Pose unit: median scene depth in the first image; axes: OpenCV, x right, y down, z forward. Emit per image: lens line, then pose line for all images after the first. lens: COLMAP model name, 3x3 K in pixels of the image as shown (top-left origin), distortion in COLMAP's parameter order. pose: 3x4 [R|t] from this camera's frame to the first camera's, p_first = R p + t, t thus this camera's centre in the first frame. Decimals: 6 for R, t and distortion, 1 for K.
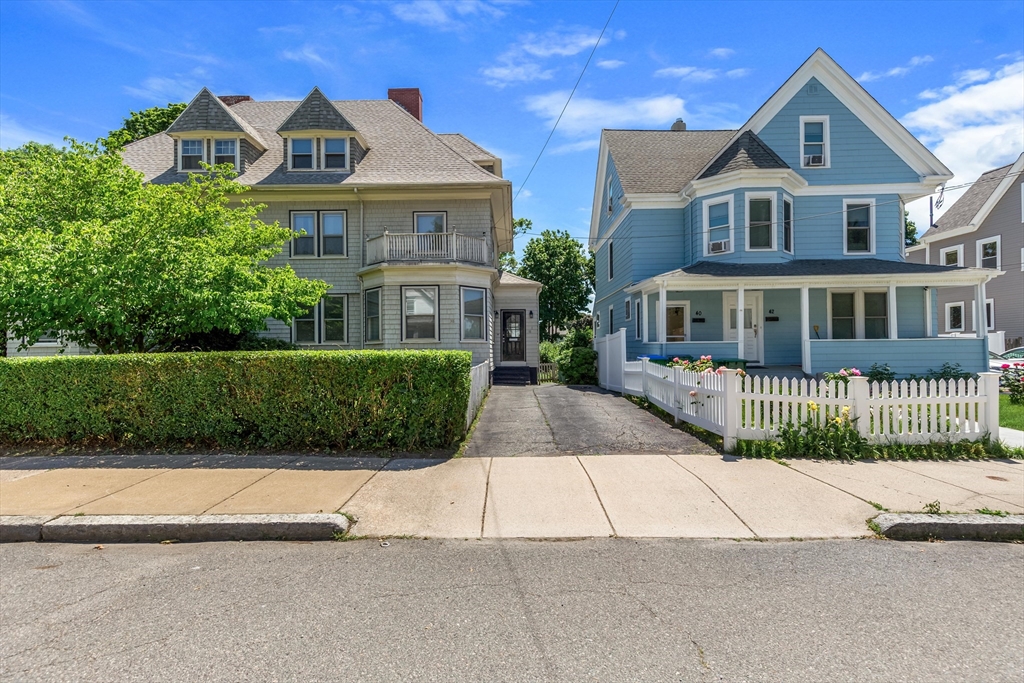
lens RADIAL K [[479.3, 0, 511.6], [0, 479.3, 352.1], [0, 0, 1]] dist [-0.000879, -0.000199]
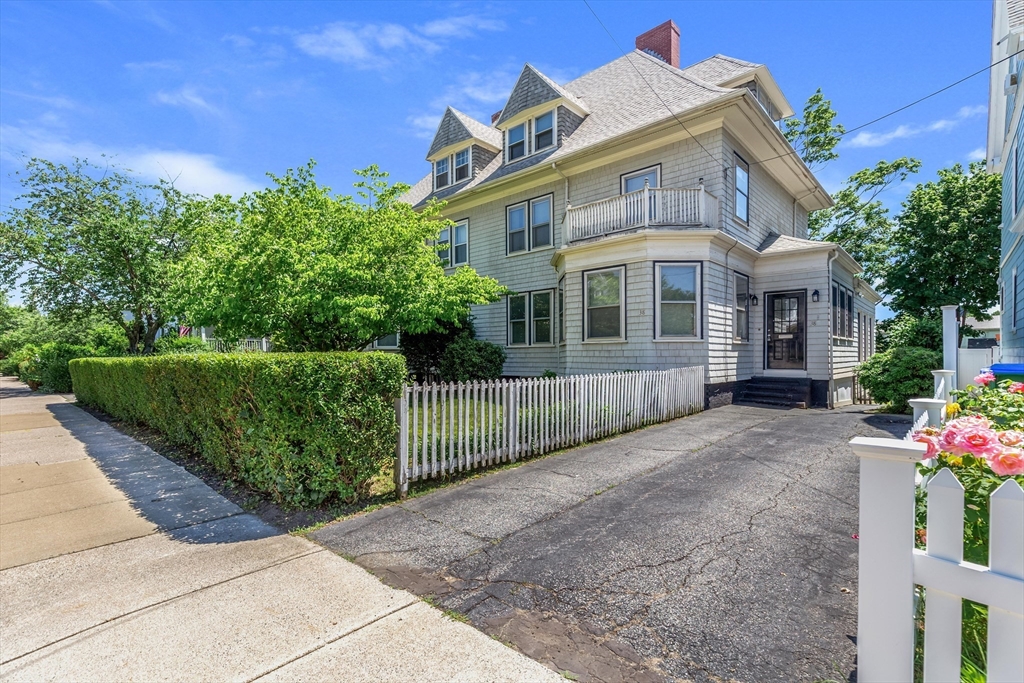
lens RADIAL K [[476.8, 0, 513.4], [0, 476.8, 364.6], [0, 0, 1]] dist [0.000839, -0.000261]
pose [[0.737133, 0.017261, -0.675527, 0.194957], [-0.002231, 0.999730, 0.023111, -0.002055], [0.675744, -0.015529, 0.736973, 0.303583]]
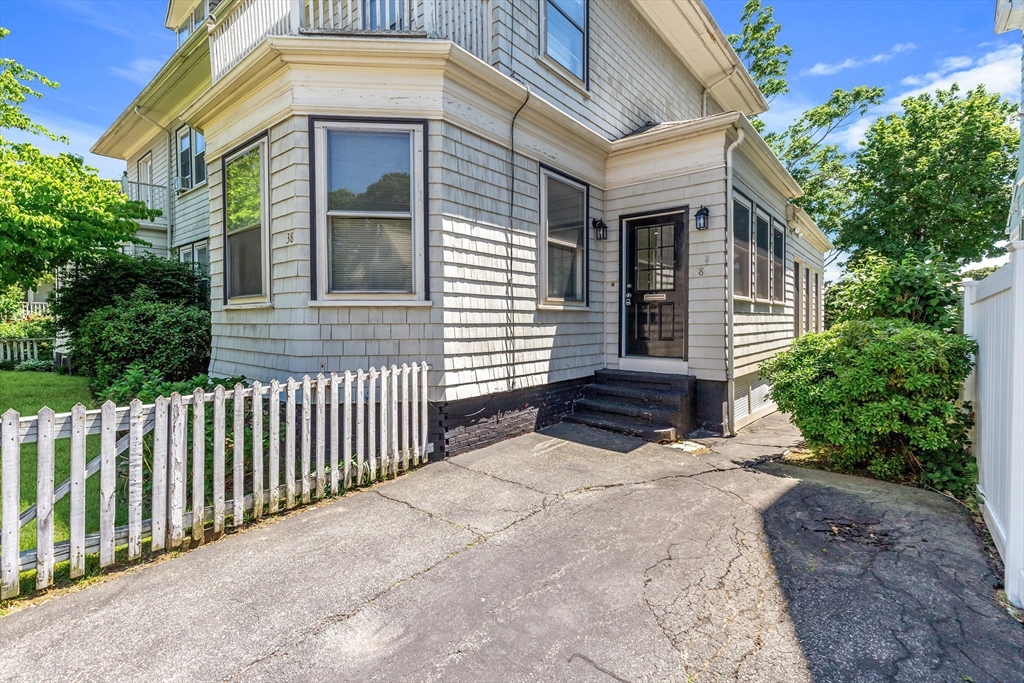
lens RADIAL K [[471.5, 0, 514.5], [0, 471.5, 335.6], [0, 0, 1]] dist [0.002365, 0.000076]
pose [[0.773555, 0.025154, -0.633230, 0.165506], [-0.002830, 0.999339, 0.036240, -0.011214], [0.633723, -0.026241, 0.773115, 0.760387]]
